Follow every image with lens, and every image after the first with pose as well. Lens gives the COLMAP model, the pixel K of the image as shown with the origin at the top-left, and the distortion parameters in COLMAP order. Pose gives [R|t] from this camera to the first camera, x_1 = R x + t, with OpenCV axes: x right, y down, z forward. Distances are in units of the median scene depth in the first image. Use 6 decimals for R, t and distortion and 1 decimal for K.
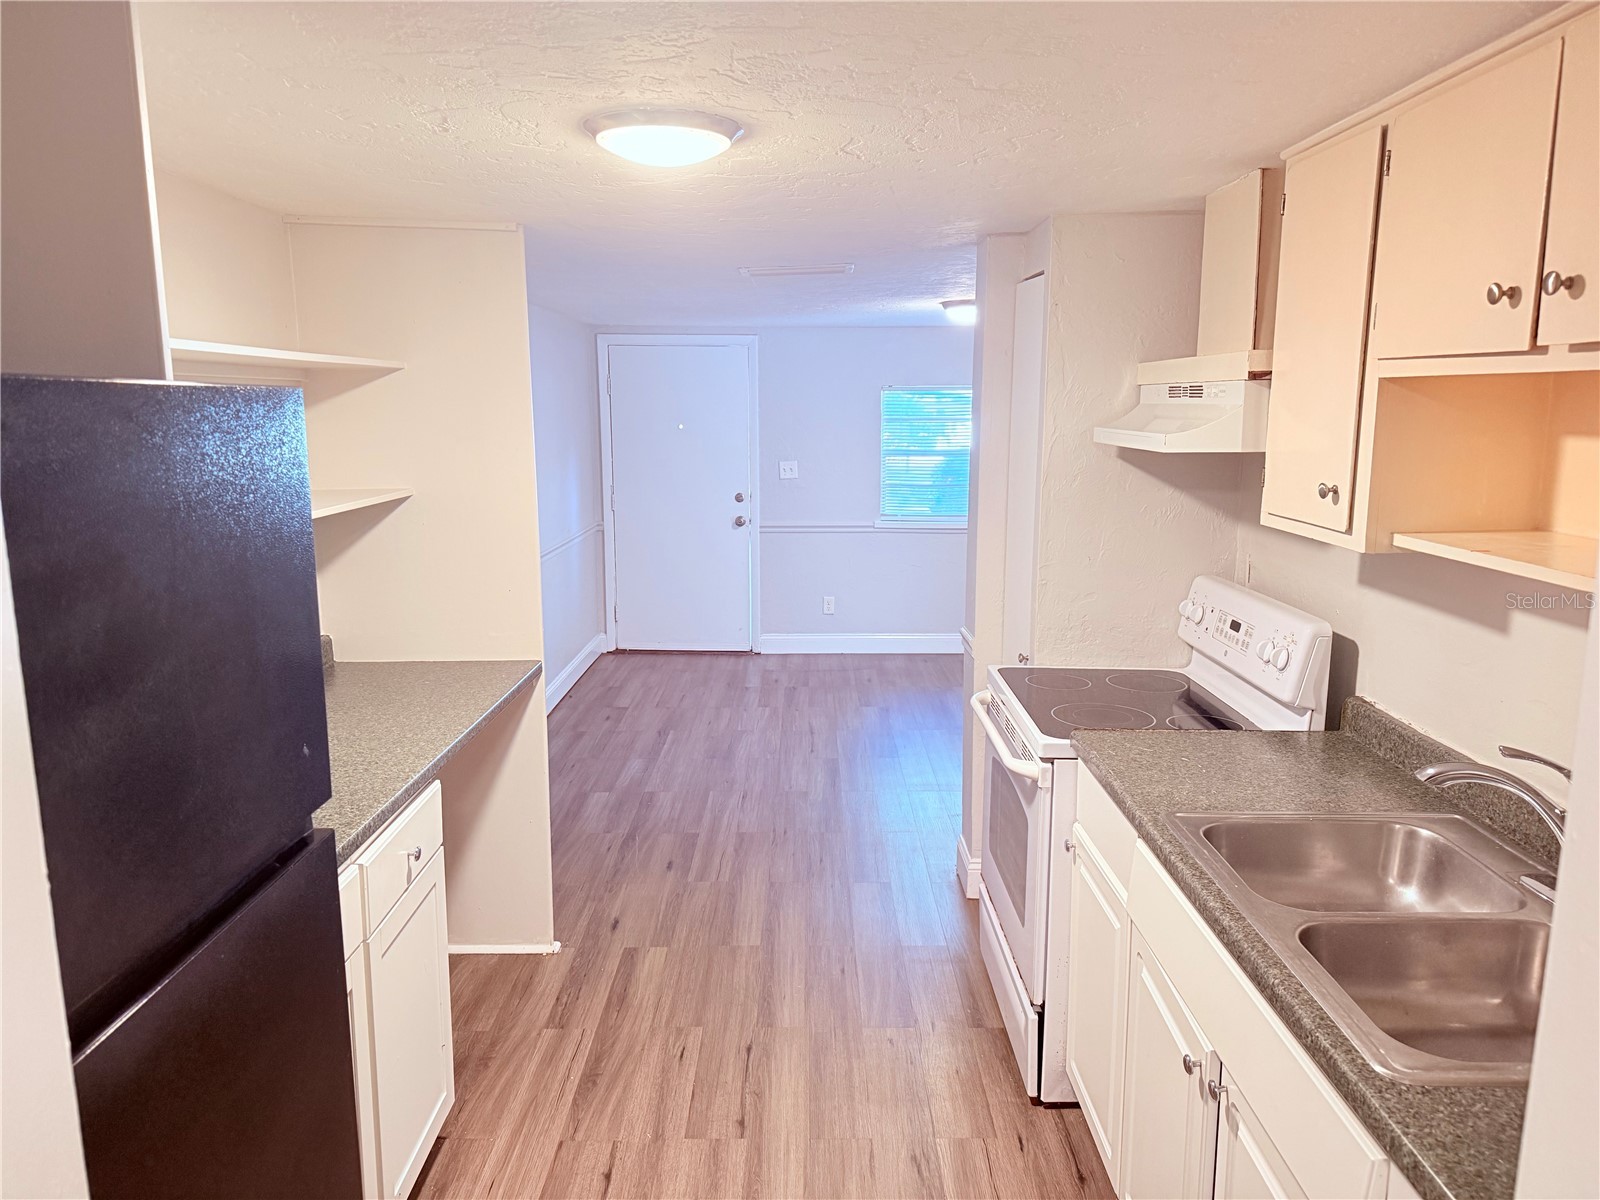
lens RADIAL K [[1119.9, 0, 804.2], [0, 1119.9, 600.7], [0, 0, 1]] dist [0.197456, -0.405326]
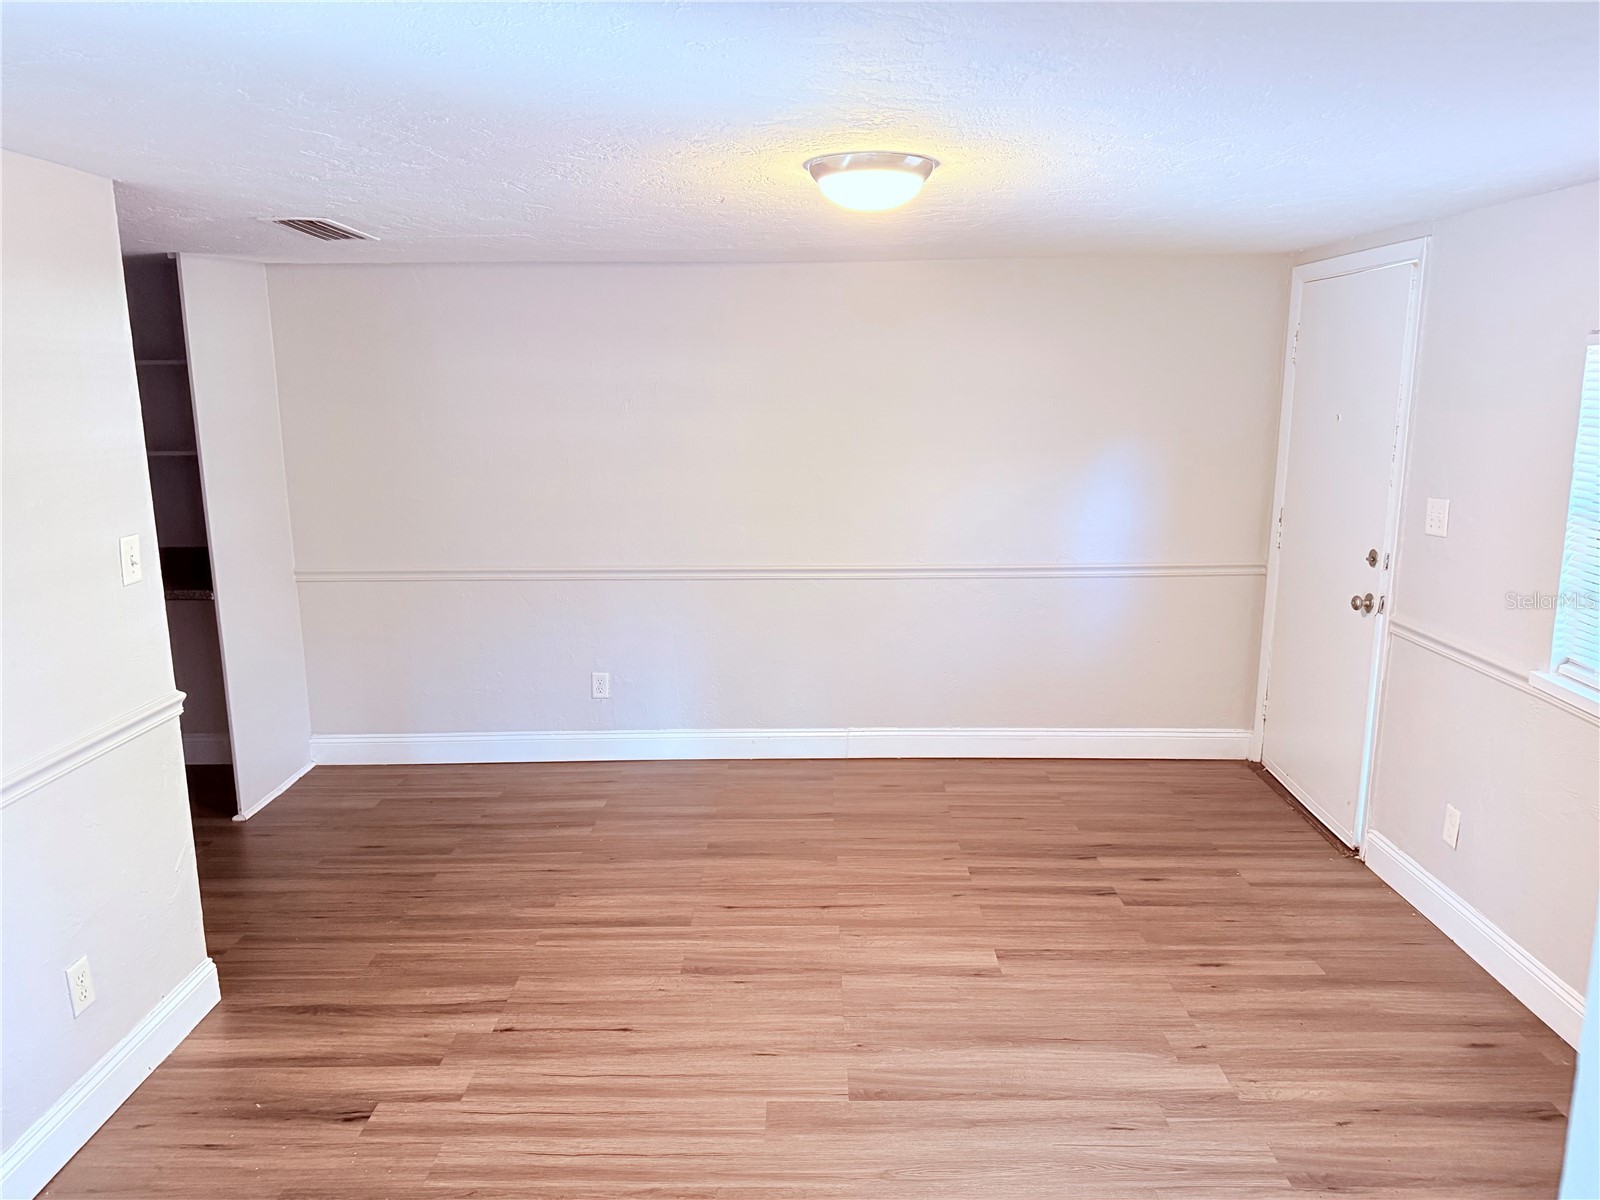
lens RADIAL K [[1121.2, 0, 802.4], [0, 1121.2, 606.2], [0, 0, 1]] dist [0.151352, -0.245105]
pose [[-0.005177, 0.201862, -0.979400, 1.162185], [-0.161626, 0.966367, 0.200030, -0.333816], [0.986839, 0.159332, 0.027623, 1.832173]]
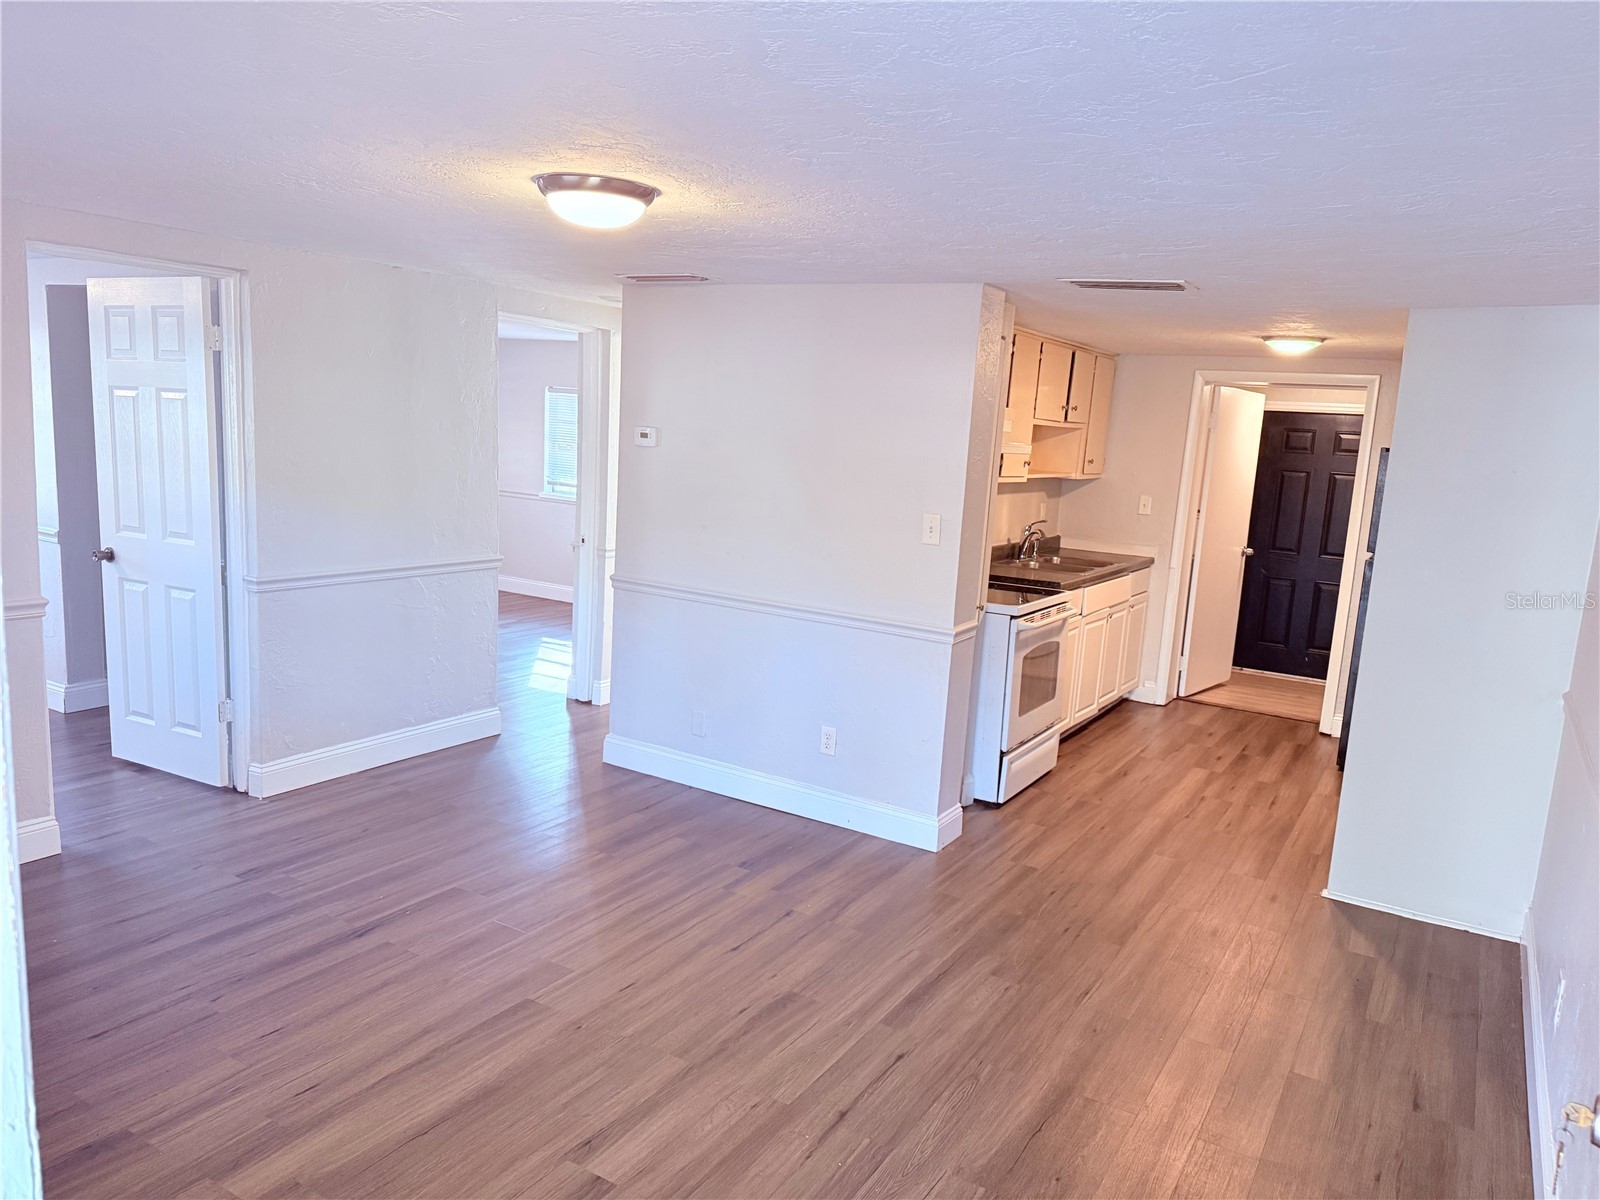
lens RADIAL K [[1121.2, 0, 802.4], [0, 1121.2, 606.2], [0, 0, 1]] dist [0.151352, -0.245105]
pose [[-0.857207, -0.131351, 0.497938, -0.363334], [0.029184, 0.952979, 0.301627, -0.439257], [-0.514144, 0.273089, -0.813067, 2.596459]]
